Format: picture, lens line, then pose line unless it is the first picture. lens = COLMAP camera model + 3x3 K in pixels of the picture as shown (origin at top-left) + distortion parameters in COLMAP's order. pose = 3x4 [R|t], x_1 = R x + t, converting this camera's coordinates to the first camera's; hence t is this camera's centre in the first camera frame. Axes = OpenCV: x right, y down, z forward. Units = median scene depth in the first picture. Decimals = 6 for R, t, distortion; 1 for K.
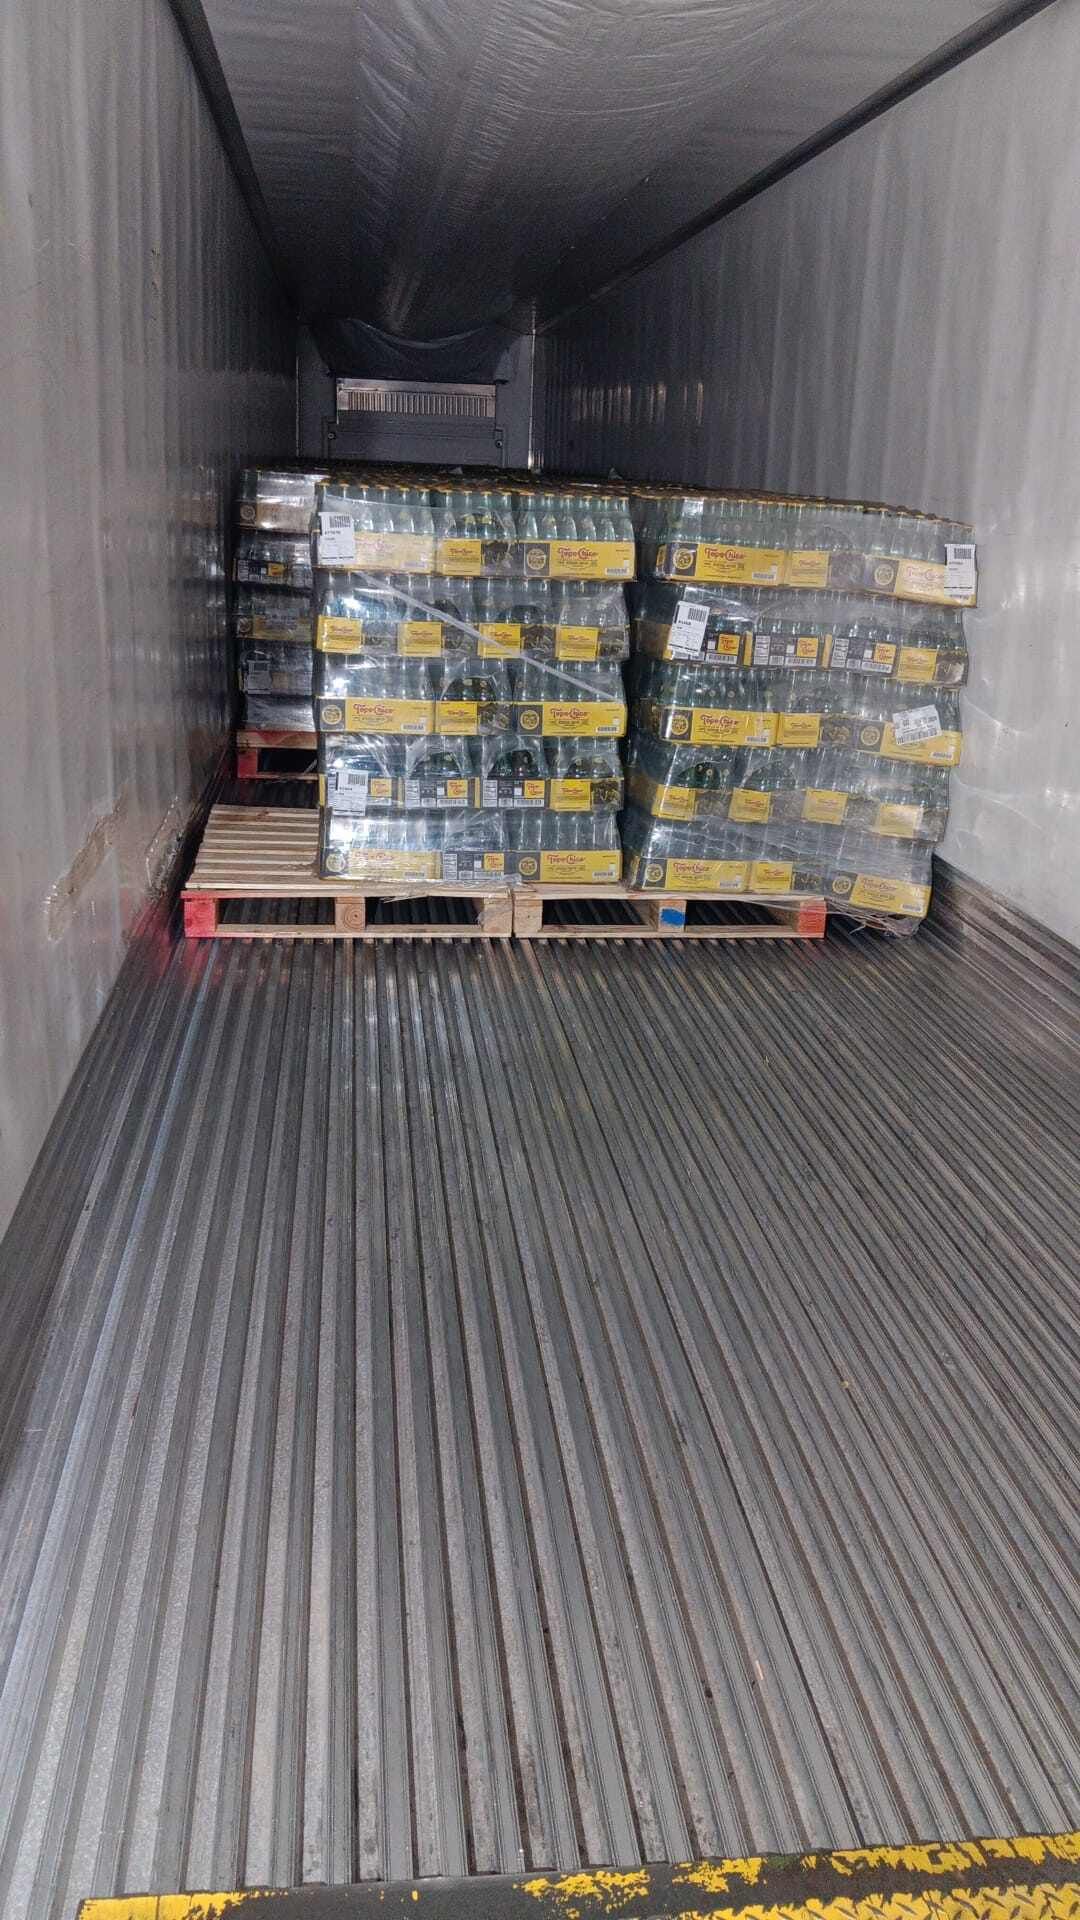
lens RADIAL K [[1472.7, 0, 540.0], [0, 1472.7, 960.0], [0, 0, 1]] dist [0.069171, -0.123633]
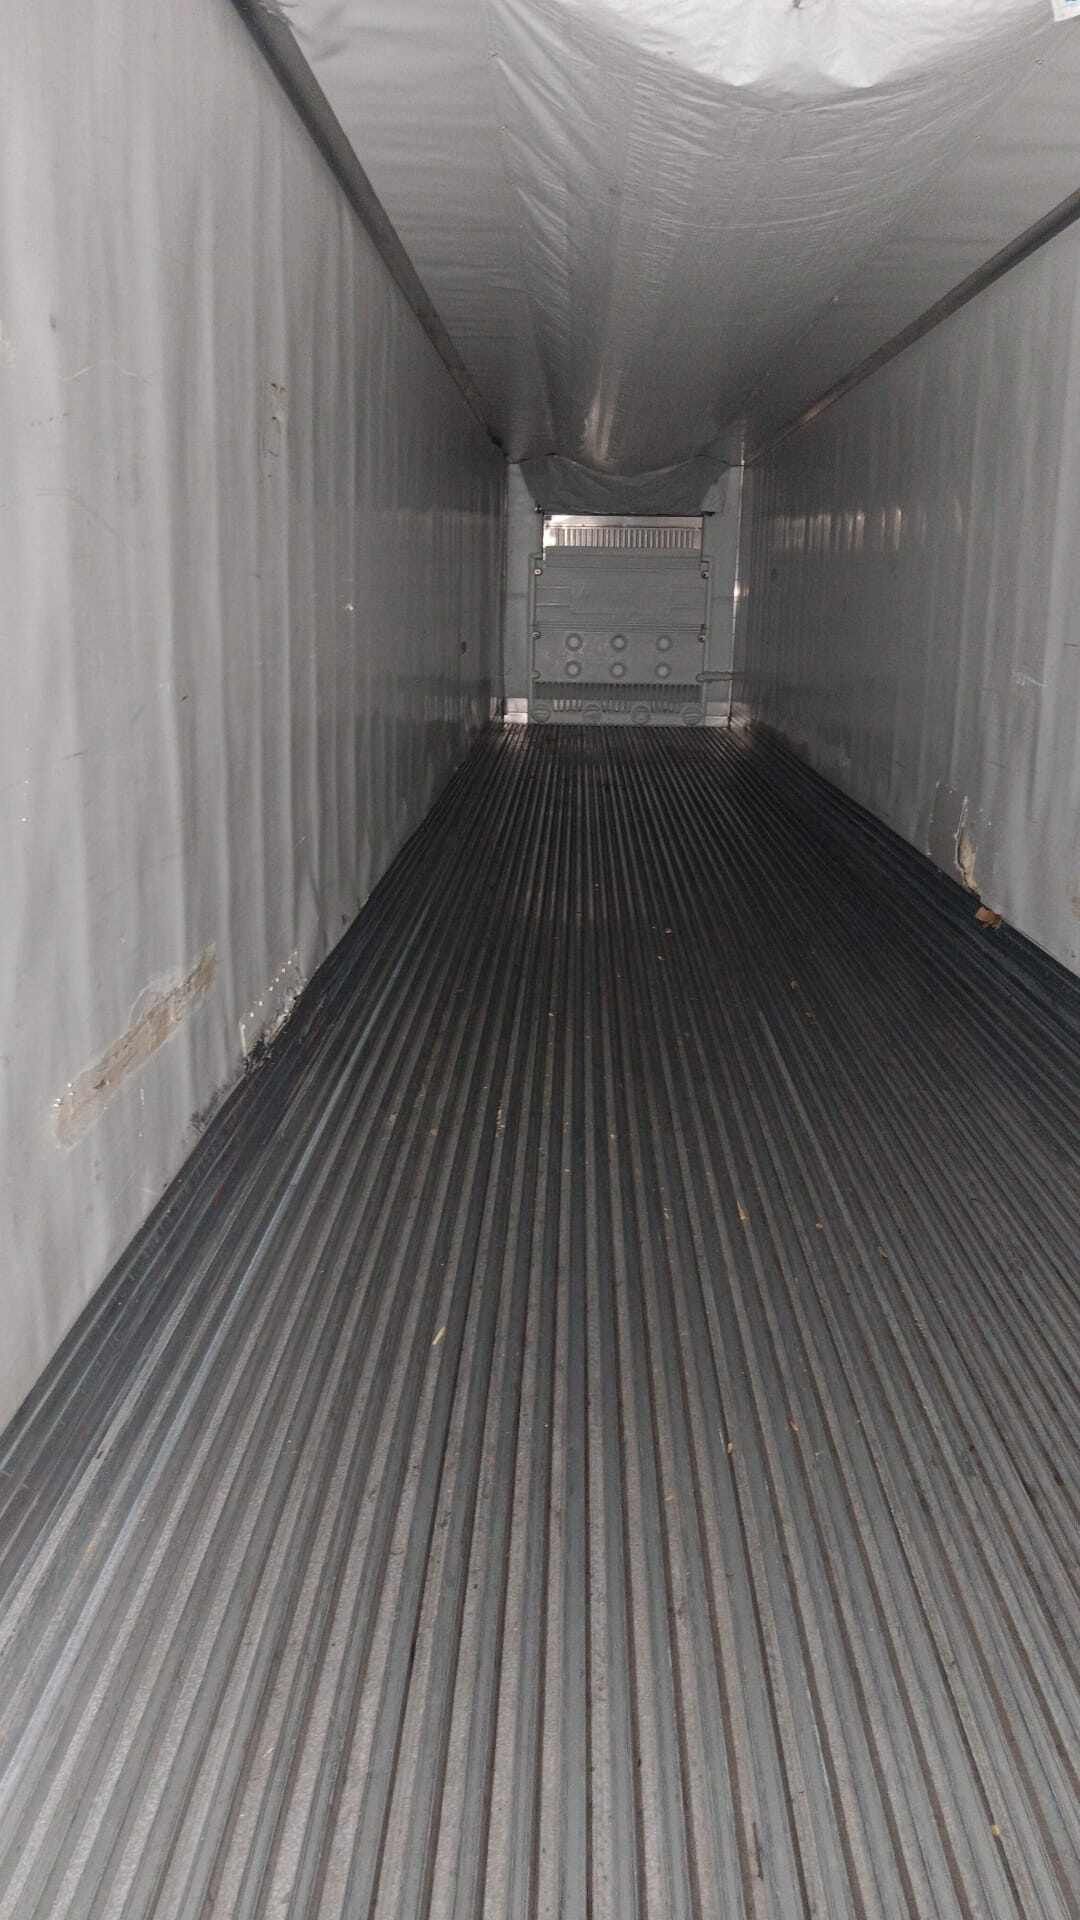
lens RADIAL K [[1497.5, 0, 540.0], [0, 1497.5, 960.0], [0, 0, 1]] dist [0.115854, -0.246122]
pose [[0.989927, 0.011185, -0.141136, 0.048822], [-0.023297, 0.996154, -0.084464, -0.036154], [0.139648, 0.086901, 0.986381, 0.106547]]
